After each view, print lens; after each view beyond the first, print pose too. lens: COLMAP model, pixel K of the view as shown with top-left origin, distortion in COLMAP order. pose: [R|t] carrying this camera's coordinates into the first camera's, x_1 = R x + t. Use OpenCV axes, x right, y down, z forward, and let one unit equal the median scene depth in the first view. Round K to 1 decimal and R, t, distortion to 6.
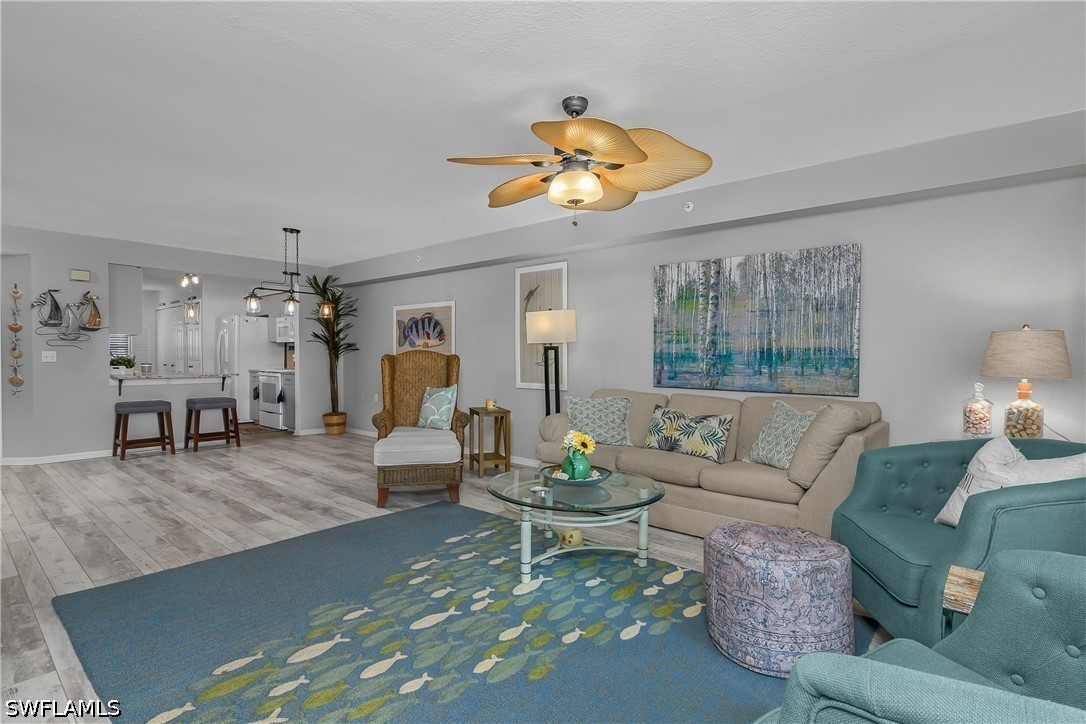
lens RADIAL K [[533.3, 0, 534.8], [0, 533.3, 365.5], [0, 0, 1]] dist [-0.024768, 0.009148]
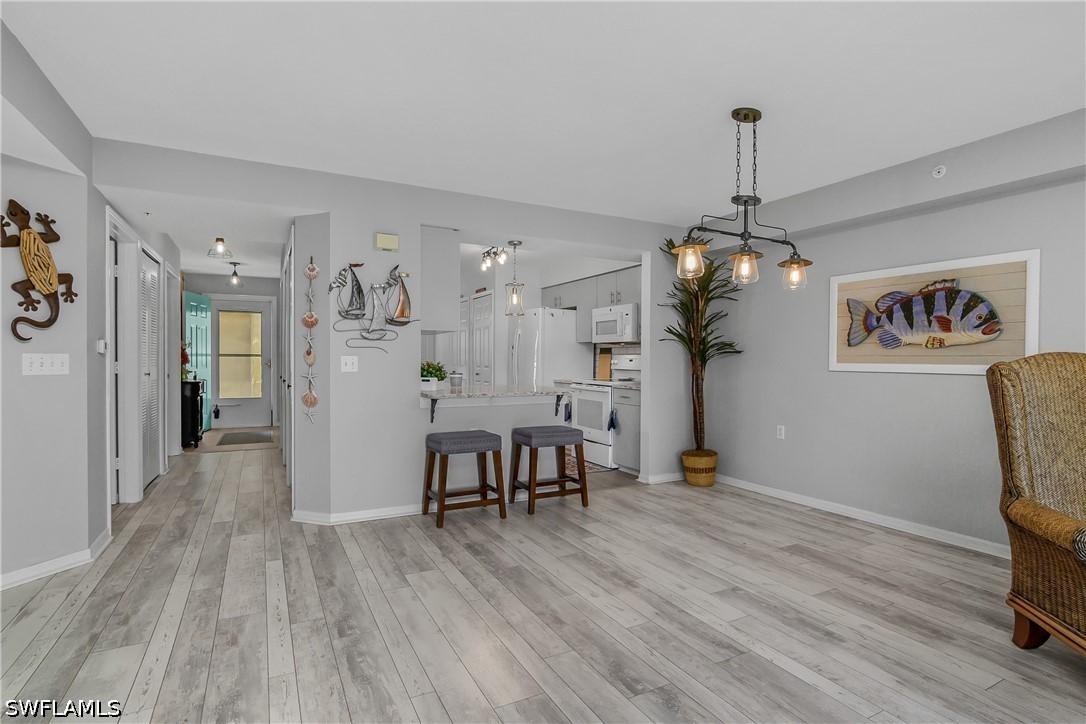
lens RADIAL K [[533.3, 0, 534.8], [0, 533.3, 365.5], [0, 0, 1]] dist [-0.024768, 0.009148]
pose [[0.928716, 0.005392, -0.370754, -0.559415], [-0.008026, 0.999952, -0.005562, -0.016037], [0.370706, 0.008141, 0.928715, 0.566093]]
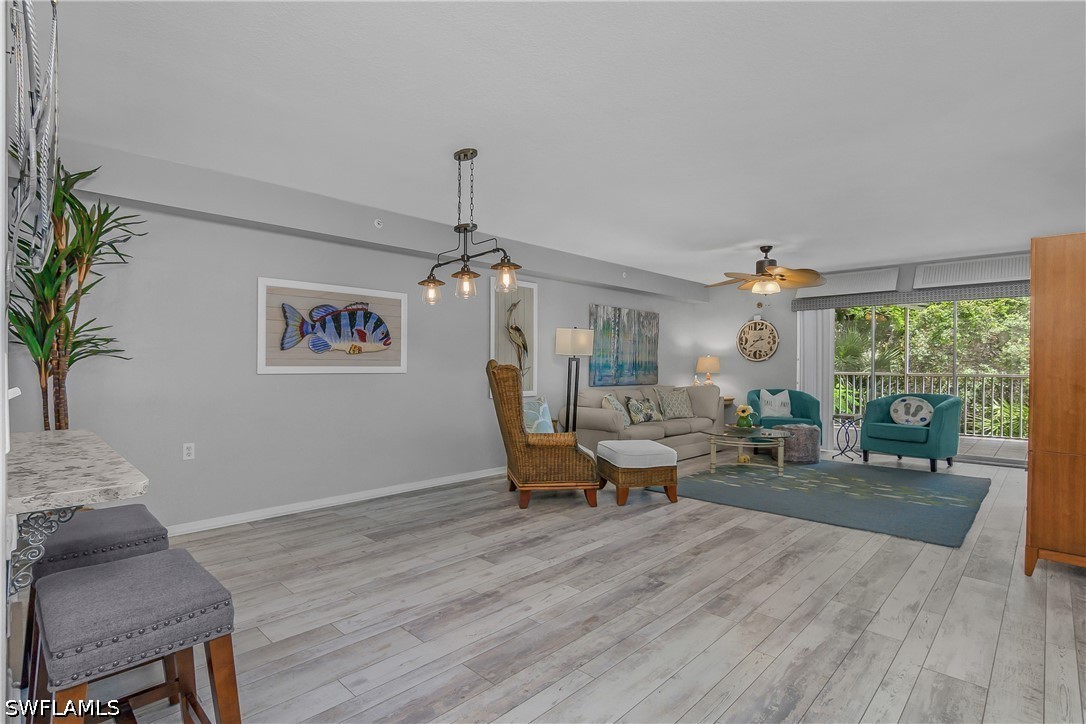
lens RADIAL K [[533.3, 0, 534.8], [0, 533.3, 365.5], [0, 0, 1]] dist [-0.024768, 0.009148]
pose [[0.064929, -0.006151, 0.997871, -1.277576], [0.014601, 0.999880, 0.005214, -0.028538], [-0.997783, 0.014231, 0.065011, 1.088370]]
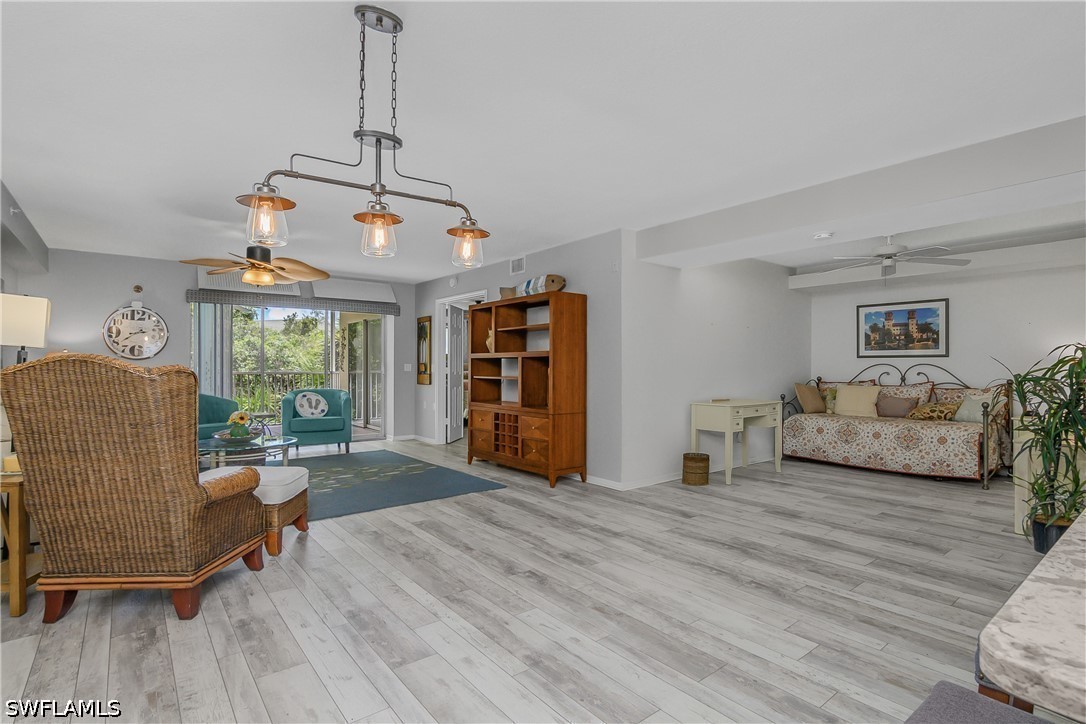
lens RADIAL K [[534.2, 0, 540.3], [0, 534.2, 365.8], [0, 0, 1]] dist [-0.021931, 0.000053]
pose [[-0.982941, -0.007517, 0.183769, -0.772800], [-0.003981, 0.999800, 0.019606, -0.036576], [-0.183879, 0.018540, -0.982774, 1.634637]]
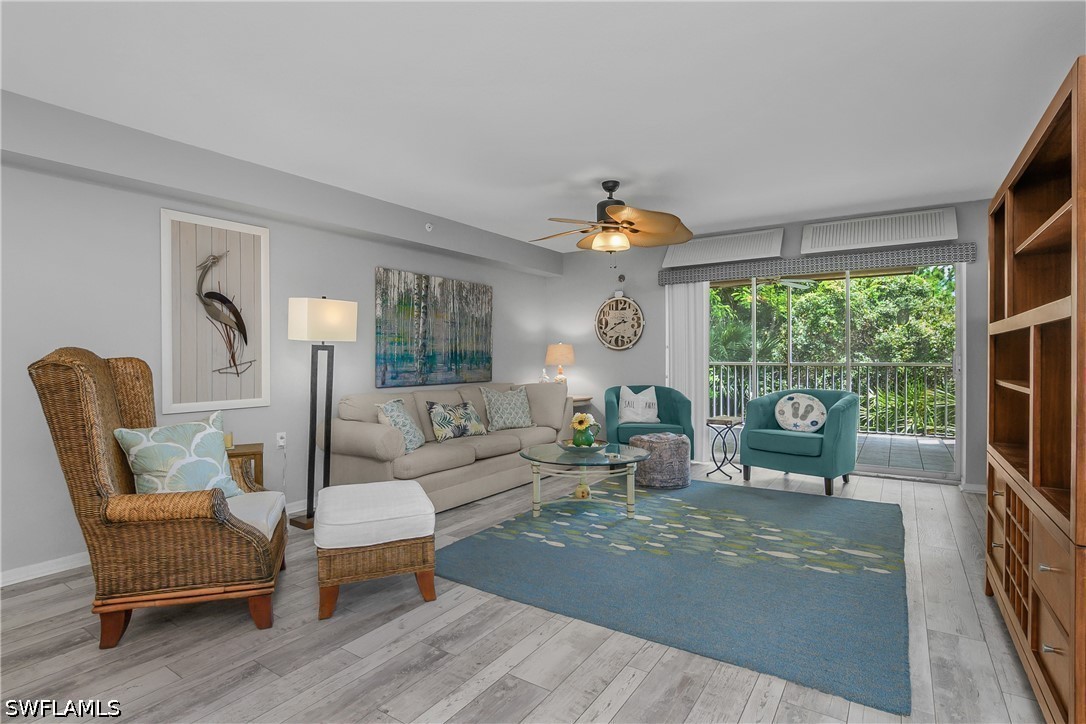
lens RADIAL K [[540.1, 0, 542.5], [0, 540.1, 355.0], [0, 0, 1]] dist [-0.020945, 0.000376]
pose [[-0.126809, -0.003078, 0.991922, -0.839649], [0.022045, 0.999739, 0.005921, -0.021420], [-0.991682, 0.022618, -0.126708, 0.843933]]
